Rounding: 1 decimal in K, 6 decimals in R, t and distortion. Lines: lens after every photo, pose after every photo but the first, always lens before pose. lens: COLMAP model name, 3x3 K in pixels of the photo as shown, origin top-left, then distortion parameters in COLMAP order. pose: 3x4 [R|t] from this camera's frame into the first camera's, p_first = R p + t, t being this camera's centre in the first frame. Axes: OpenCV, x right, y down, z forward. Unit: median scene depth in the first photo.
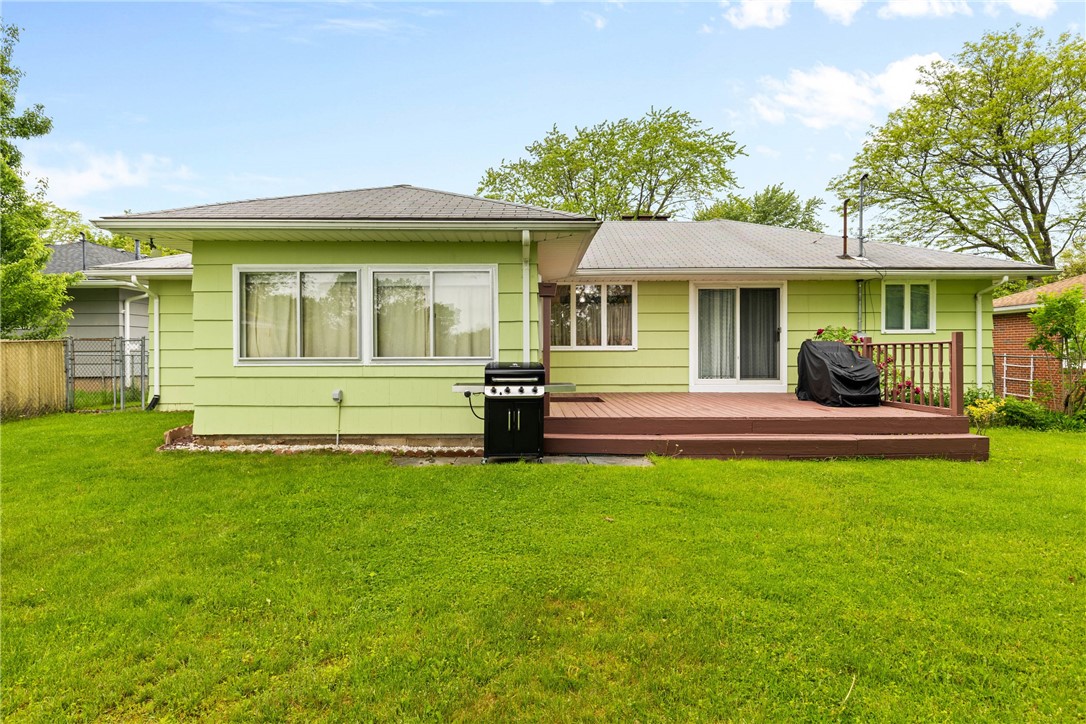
lens RADIAL K [[585.5, 0, 536.7], [0, 585.5, 355.9], [0, 0, 1]] dist [-0.000018, -0.000024]
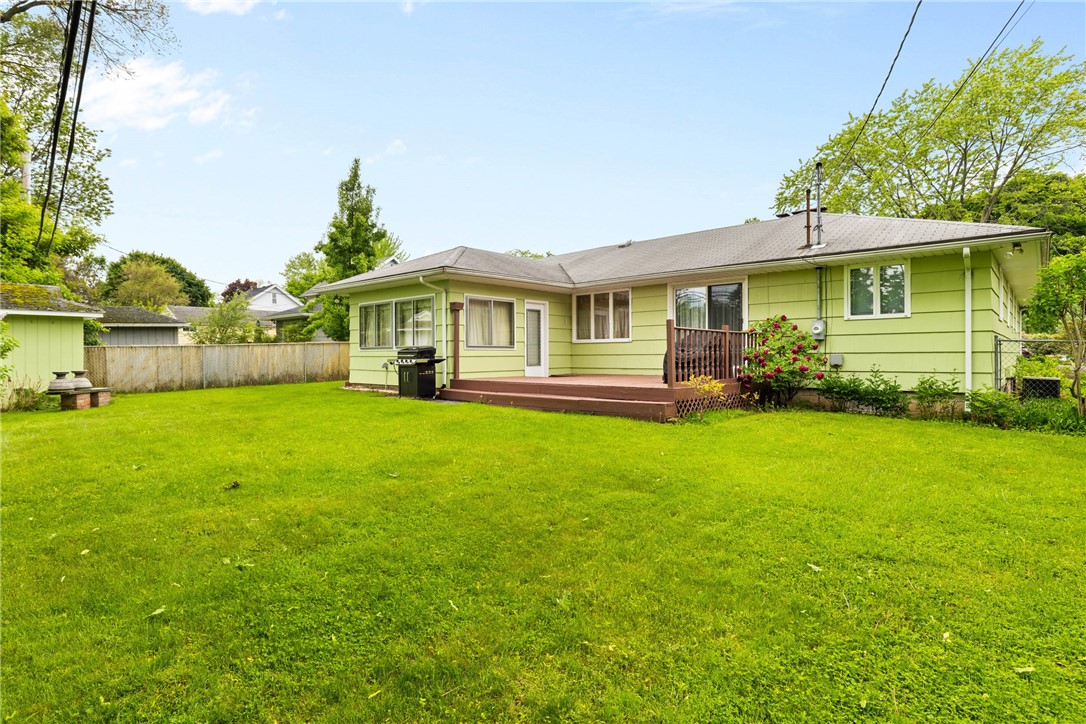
lens RADIAL K [[548.8, 0, 546.2], [0, 548.8, 362.5], [0, 0, 1]] dist [-0.005328, 0.000630]
pose [[0.743817, 0.006571, -0.668351, 0.835400], [-0.000096, 0.999953, 0.009724, 0.024339], [0.668383, -0.007169, 0.743782, -0.016296]]
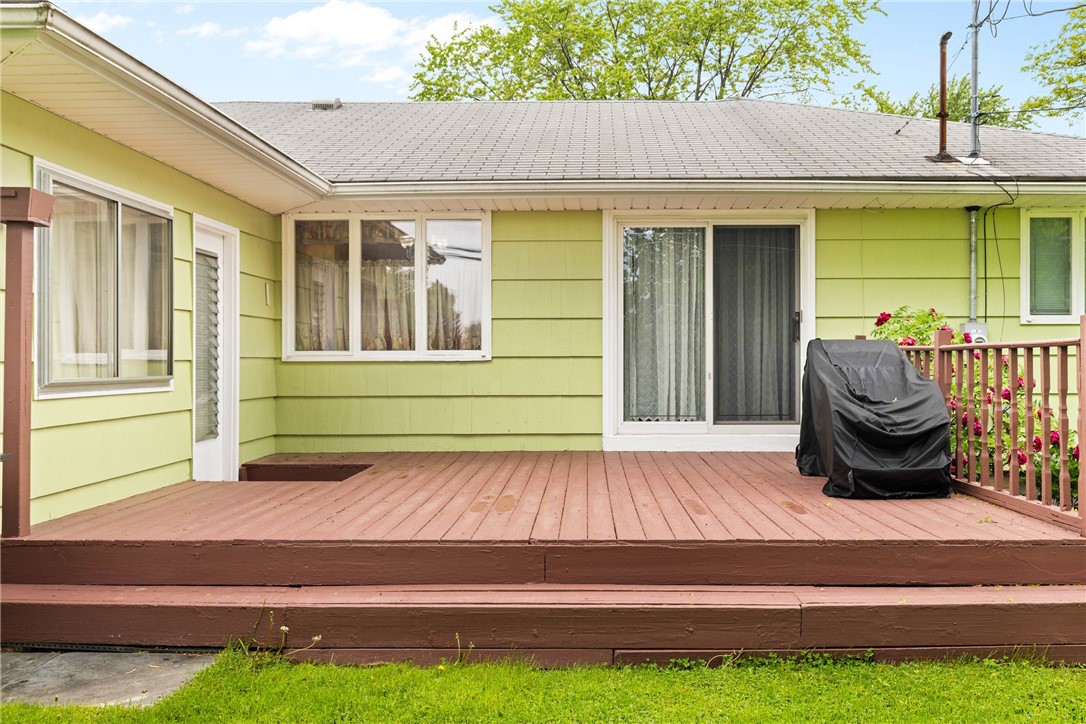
lens RADIAL K [[963.4, 0, 573.9], [0, 963.4, 368.6], [0, 0, 1]] dist [-0.014699, 0.021707]
pose [[0.999877, -0.001803, -0.015557, 0.249589], [0.001837, 0.999996, 0.002189, -0.004851], [0.015553, -0.002218, 0.999877, 0.238045]]
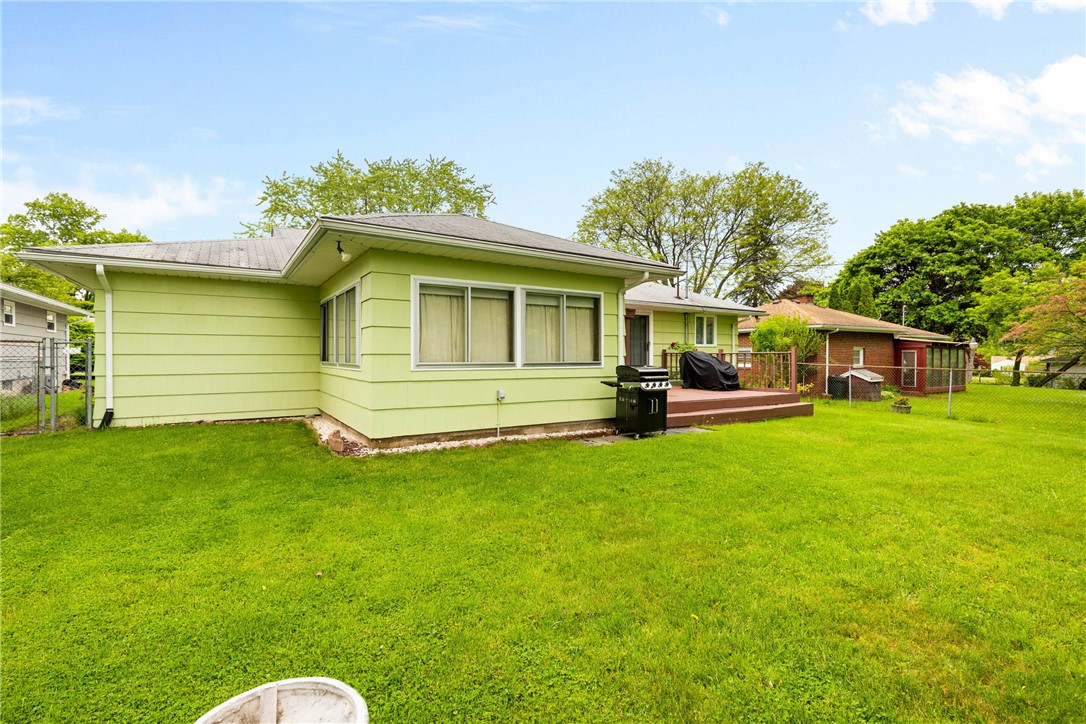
lens RADIAL K [[487.9, 0, 539.4], [0, 487.9, 352.9], [0, 0, 1]] dist [0.004688, -0.001599]
pose [[0.848155, 0.006032, 0.529713, -0.499997], [0.001997, 0.999892, -0.014582, -0.001329], [-0.529744, 0.013426, 0.848051, 0.079494]]
